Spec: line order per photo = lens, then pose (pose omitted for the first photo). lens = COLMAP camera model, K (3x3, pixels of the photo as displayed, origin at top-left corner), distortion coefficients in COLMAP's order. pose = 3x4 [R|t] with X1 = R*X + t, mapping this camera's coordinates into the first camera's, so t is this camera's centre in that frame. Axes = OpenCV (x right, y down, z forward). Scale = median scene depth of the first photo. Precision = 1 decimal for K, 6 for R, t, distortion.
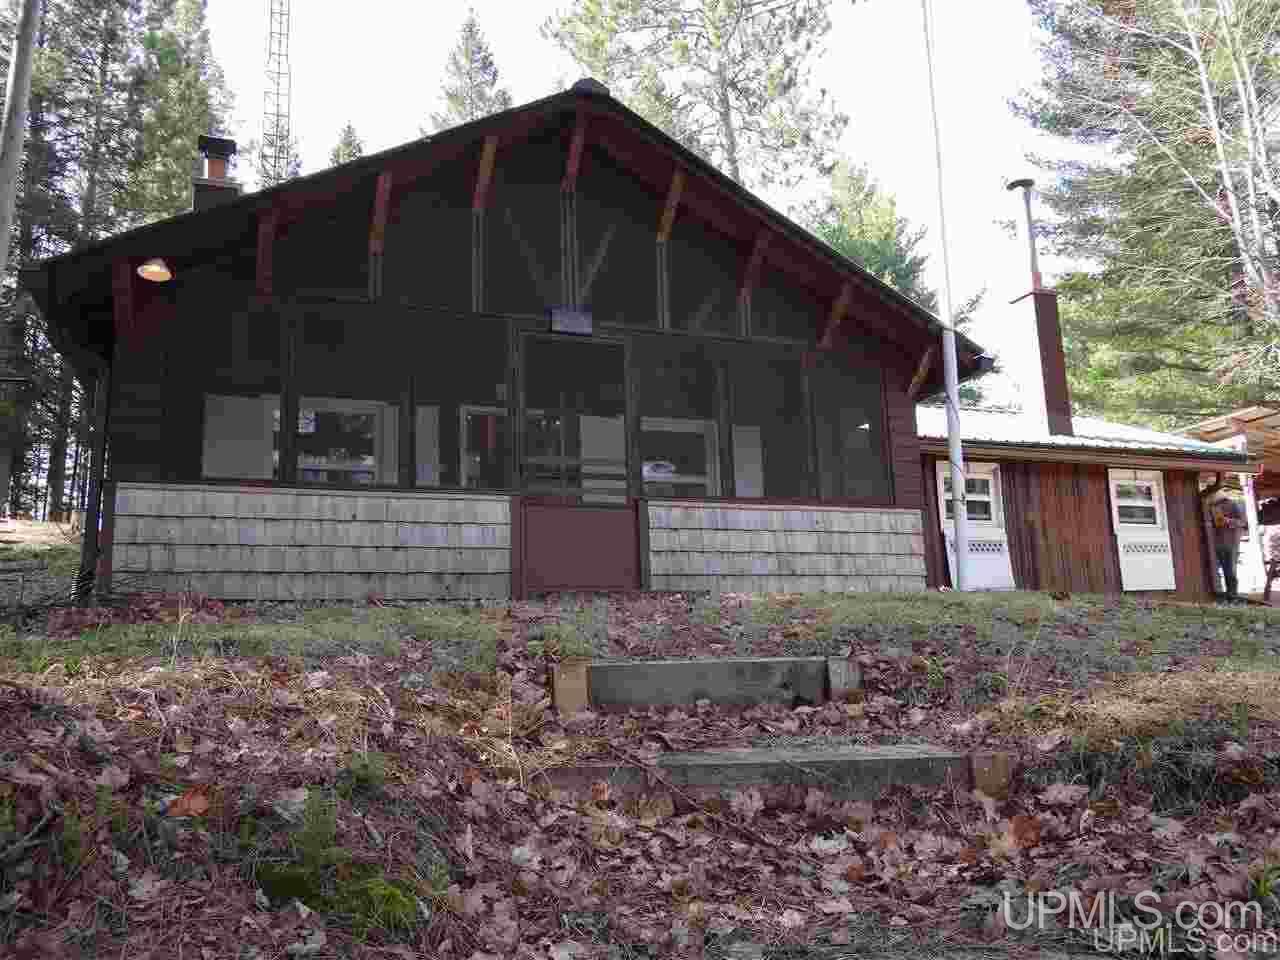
lens RADIAL K [[1000.6, 0, 642.0], [0, 1000.6, 475.9], [0, 0, 1]] dist [-0.011777, 0.008342]
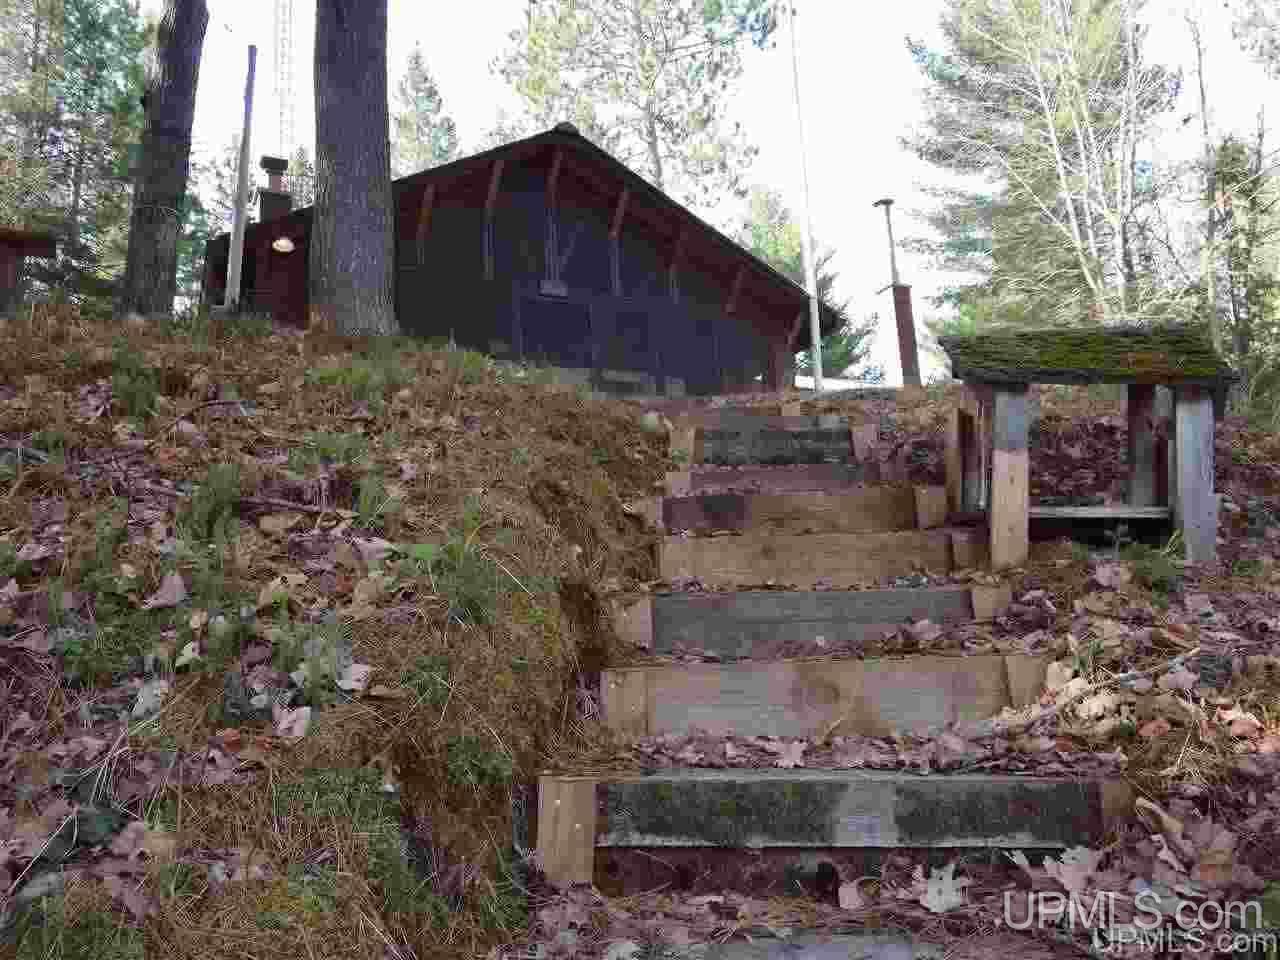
lens RADIAL K [[1000.6, 0, 642.0], [0, 1000.6, 475.9], [0, 0, 1]] dist [-0.011777, 0.008342]
pose [[0.997312, -0.006720, 0.072958, -0.015438], [0.008445, 0.999691, -0.023365, 0.046813], [-0.072779, 0.023918, 0.997061, -0.136595]]
